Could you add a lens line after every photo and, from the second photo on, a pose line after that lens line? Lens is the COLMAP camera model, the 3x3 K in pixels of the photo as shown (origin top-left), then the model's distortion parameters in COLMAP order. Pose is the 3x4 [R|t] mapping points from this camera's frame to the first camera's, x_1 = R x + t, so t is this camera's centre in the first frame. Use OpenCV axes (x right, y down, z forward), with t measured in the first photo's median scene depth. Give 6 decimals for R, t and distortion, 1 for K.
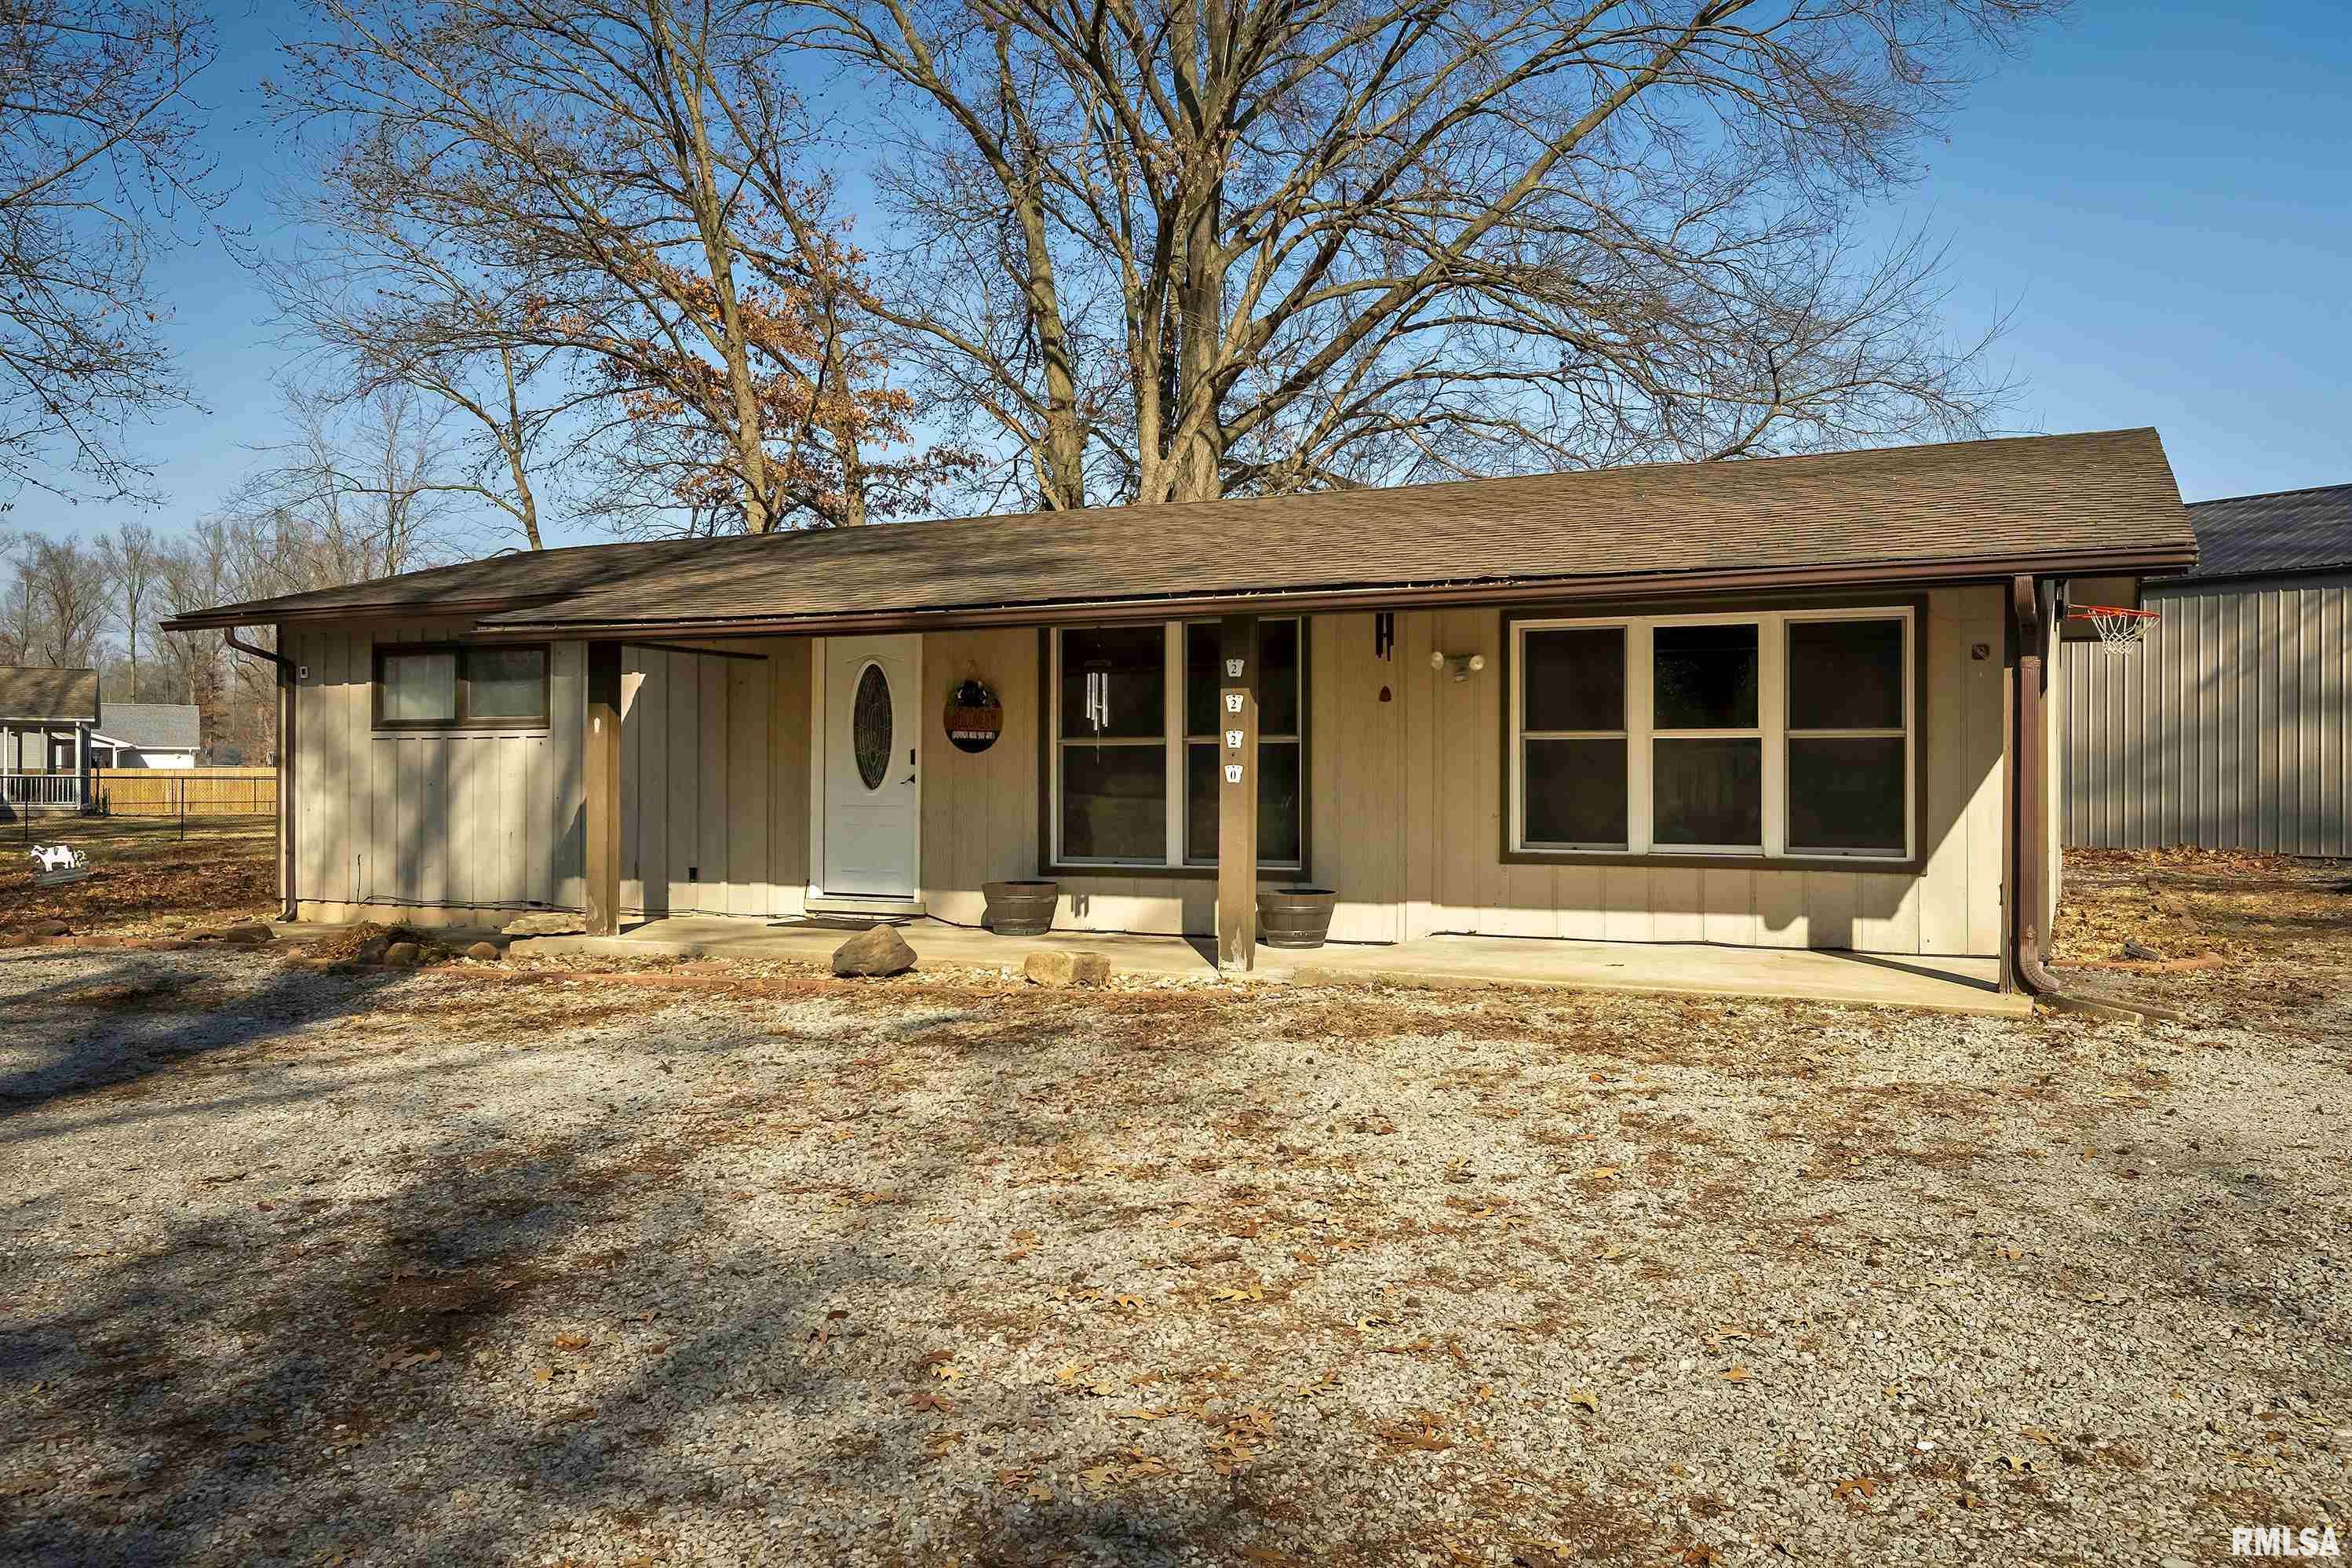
lens RADIAL K [[1838.5, 0, 1177.2], [0, 1838.5, 774.7], [0, 0, 1]] dist [-0.012301, -0.004352]
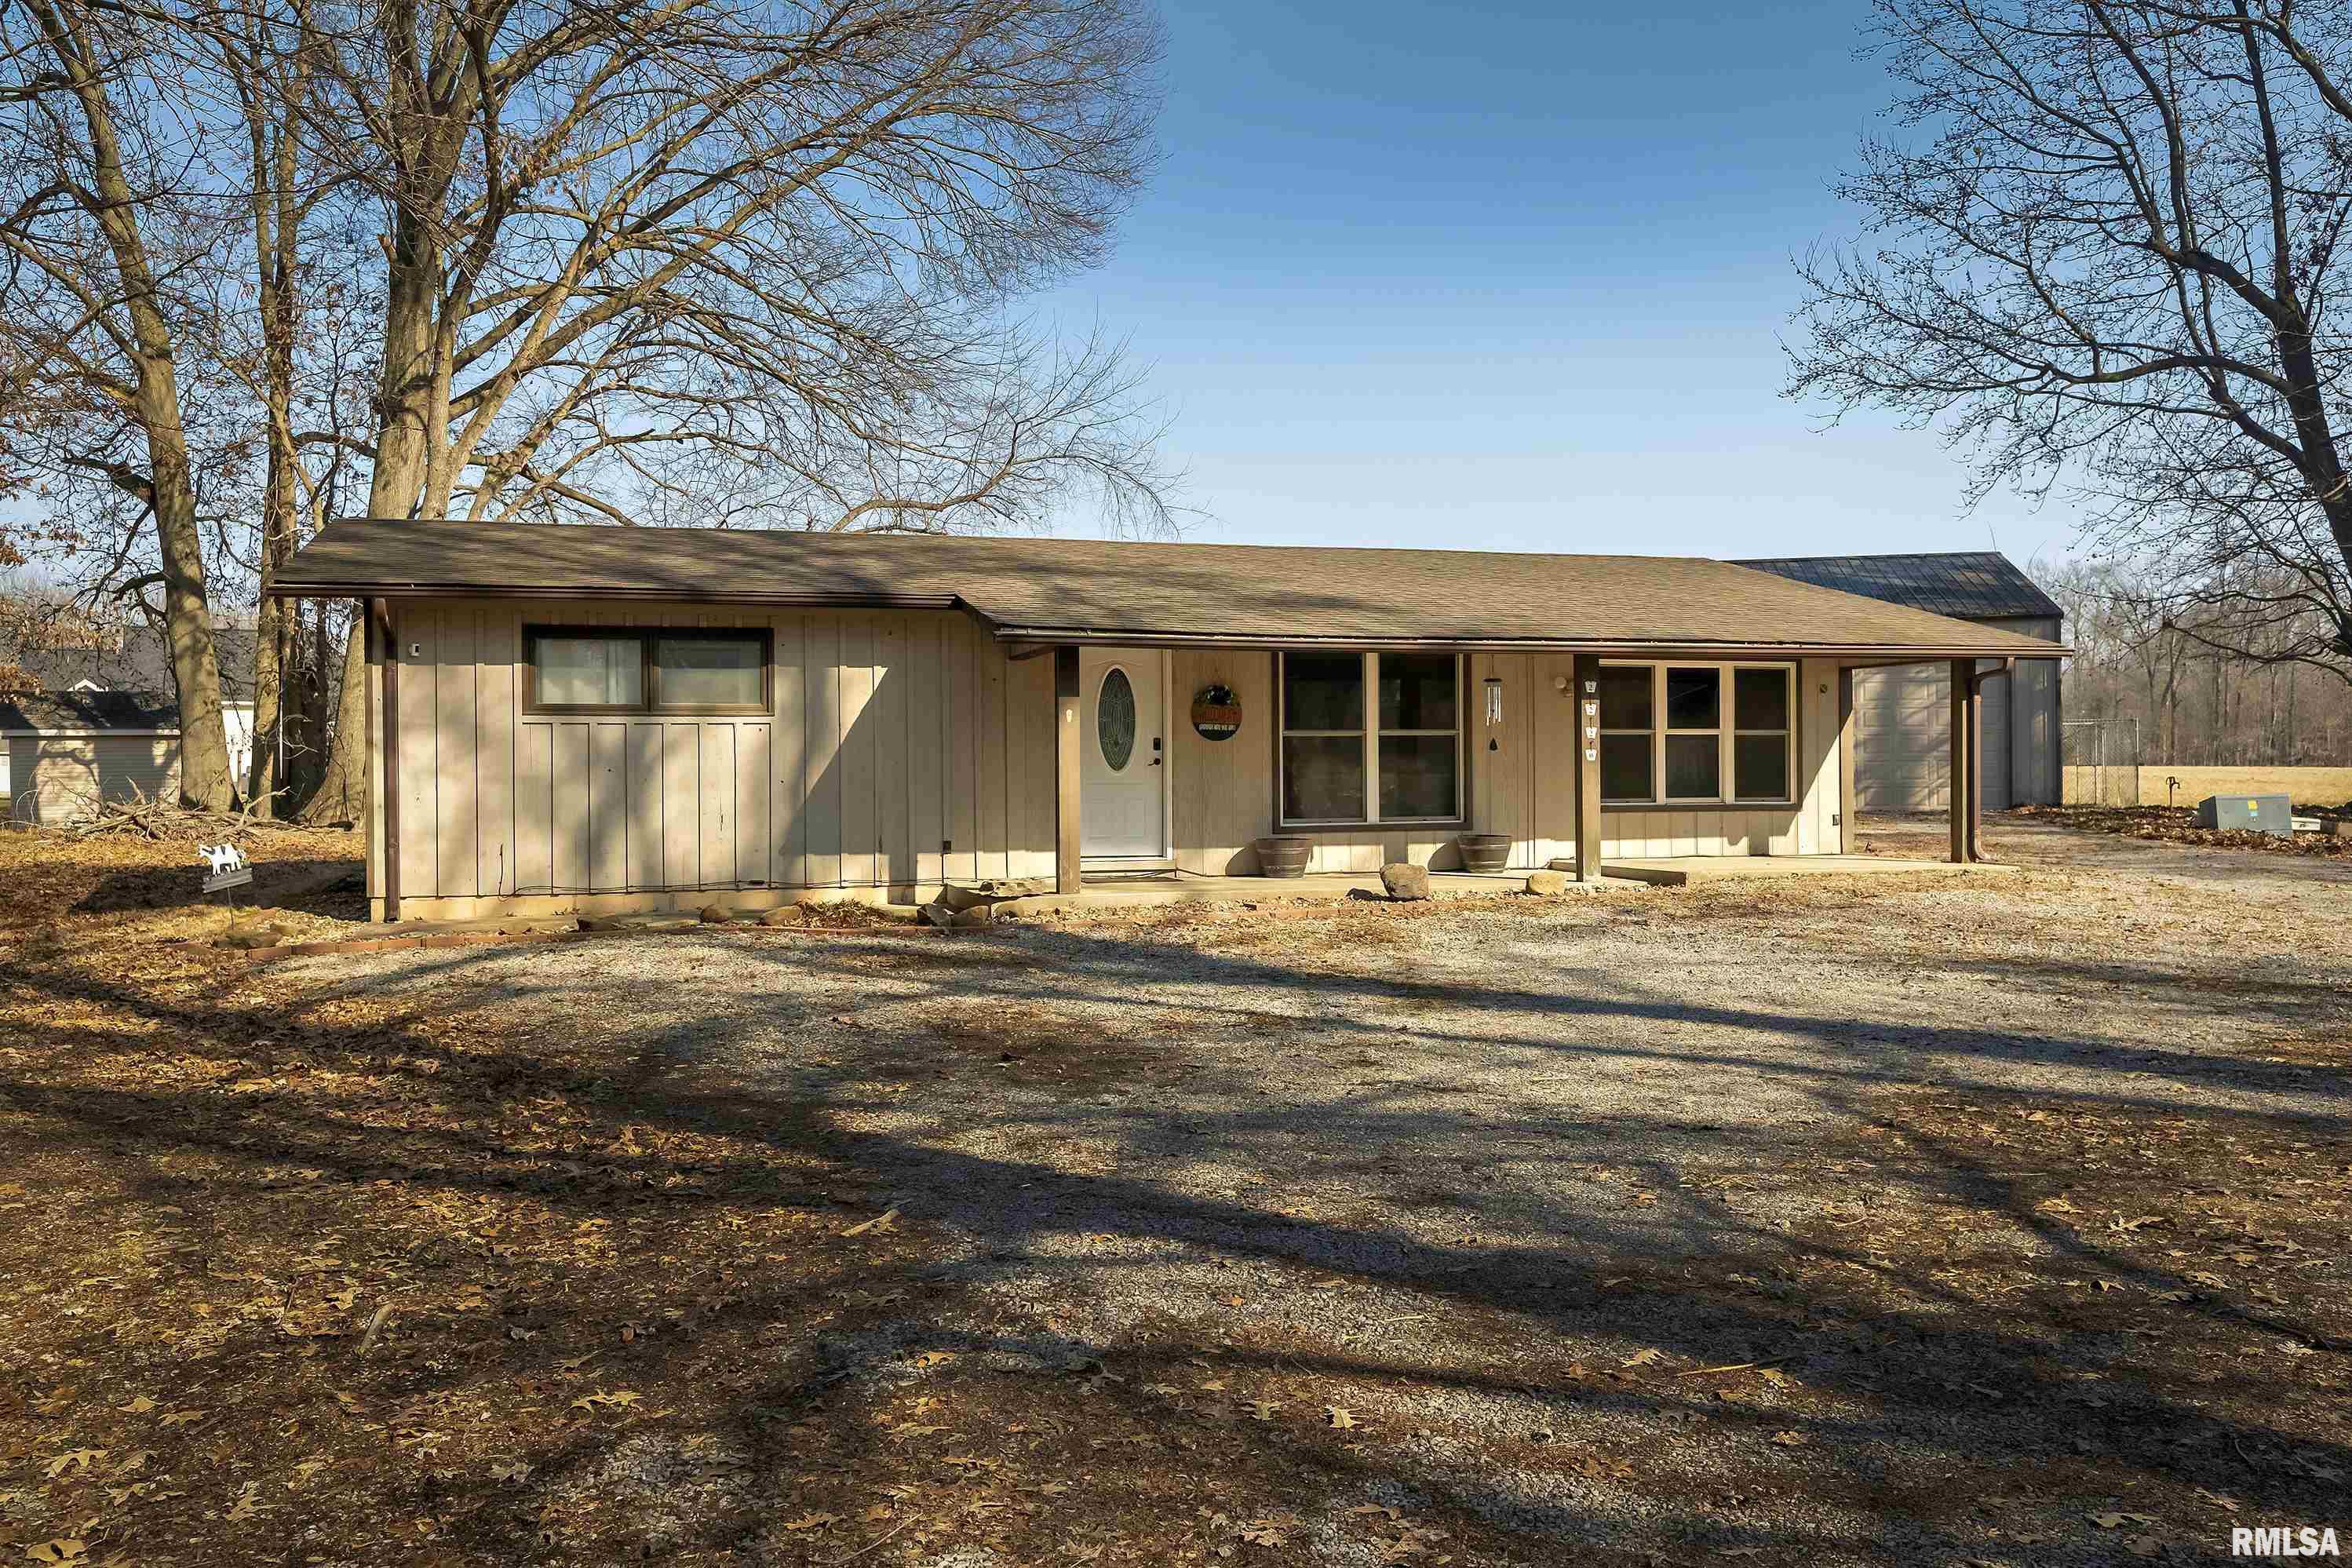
lens RADIAL K [[1838.5, 0, 1177.4], [0, 1838.5, 785.7], [0, 0, 1]] dist [-0.012301, -0.004352]
pose [[0.724677, -0.009154, 0.689028, -1.048204], [0.005612, 0.999957, 0.007382, 0.010422], [-0.689066, -0.001483, 0.724697, 0.086027]]
